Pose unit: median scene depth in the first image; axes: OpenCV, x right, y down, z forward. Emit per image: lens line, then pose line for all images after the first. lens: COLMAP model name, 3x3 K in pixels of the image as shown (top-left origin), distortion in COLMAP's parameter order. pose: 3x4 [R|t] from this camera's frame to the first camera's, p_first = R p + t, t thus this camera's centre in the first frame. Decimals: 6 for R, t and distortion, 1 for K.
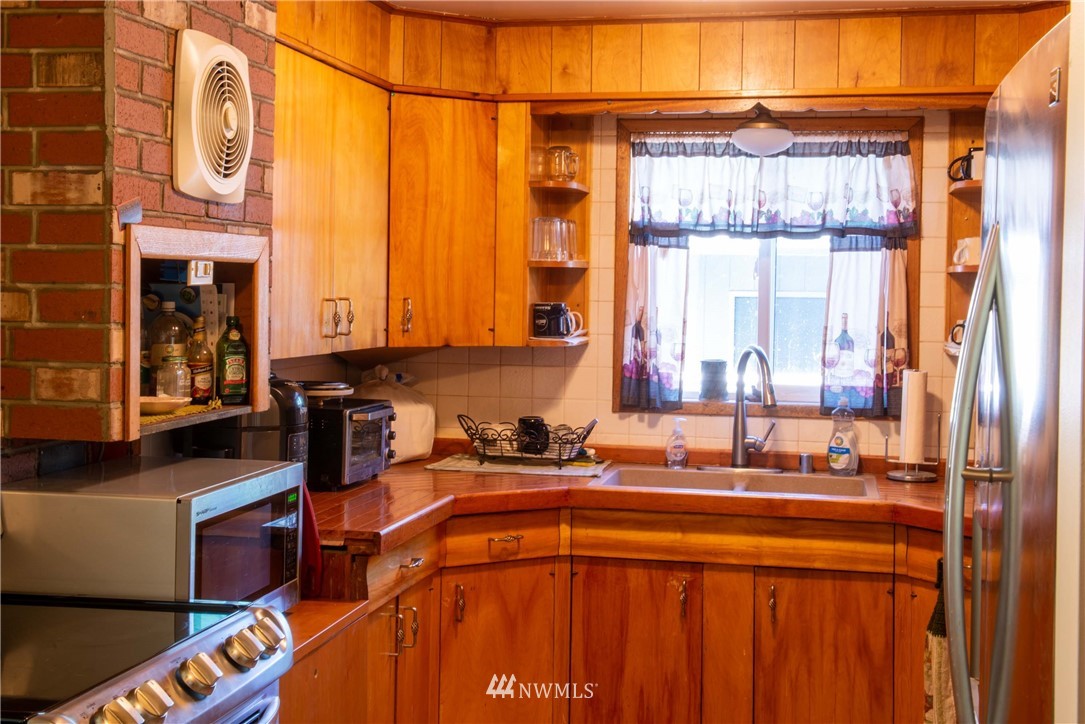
lens RADIAL K [[1431.8, 0, 515.7], [0, 1431.8, 301.3], [0, 0, 1]] dist [0.025977, 0.055960]
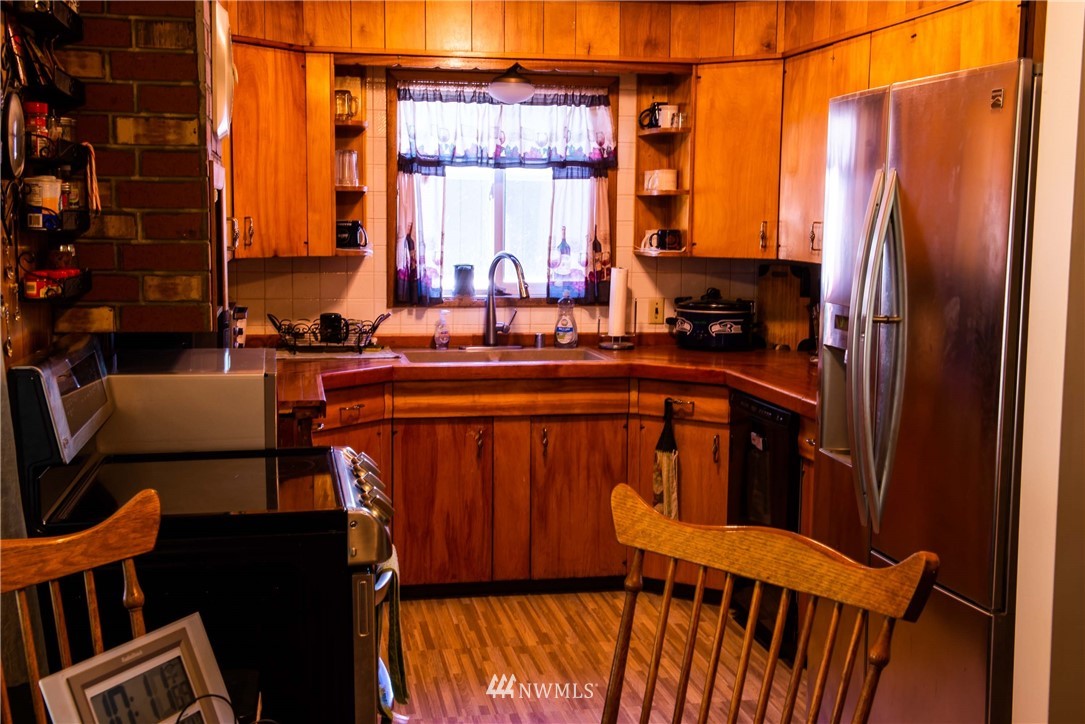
lens RADIAL K [[1330.0, 0, 542.5], [0, 1330.0, 362.0], [0, 0, 1]] dist [0.041095, 0.002039]
pose [[0.916776, -0.051488, 0.396068, -0.307409], [0.008208, 0.993875, 0.110202, -0.003000], [-0.399316, -0.097780, 0.911584, -0.134216]]
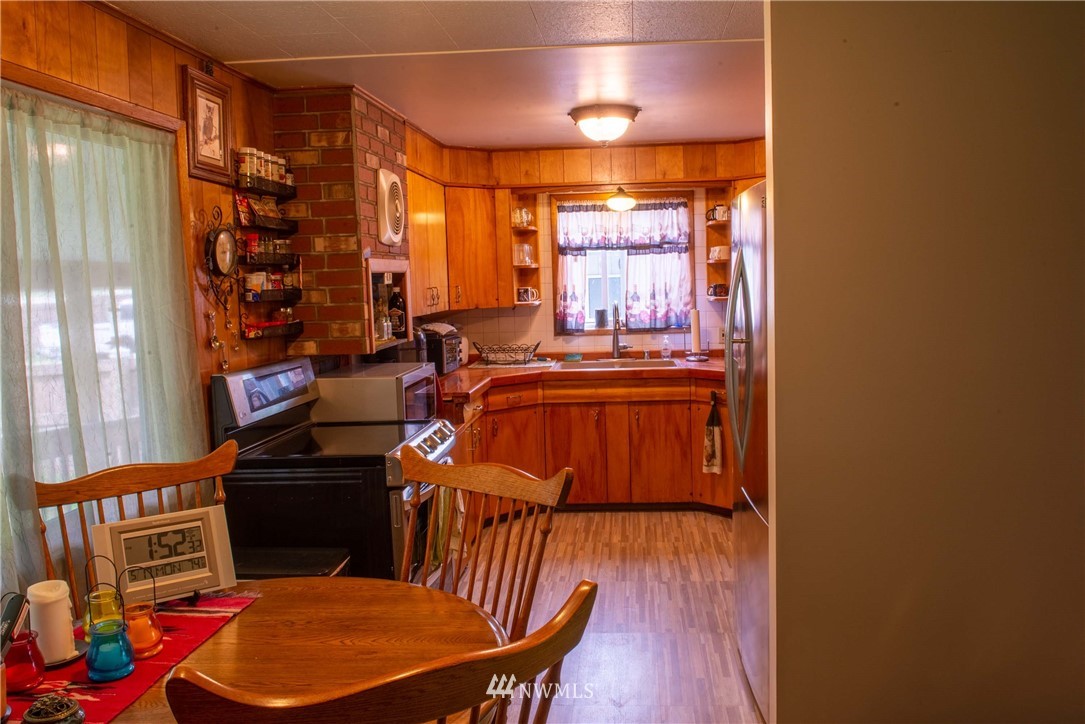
lens RADIAL K [[837.0, 0, 581.3], [0, 837.0, 341.7], [0, 0, 1]] dist [-0.076325, 0.000834]
pose [[0.985893, -0.055782, 0.157805, -0.097425], [0.044698, 0.996334, 0.072940, -0.002023], [-0.161295, -0.064857, 0.984773, -0.229876]]
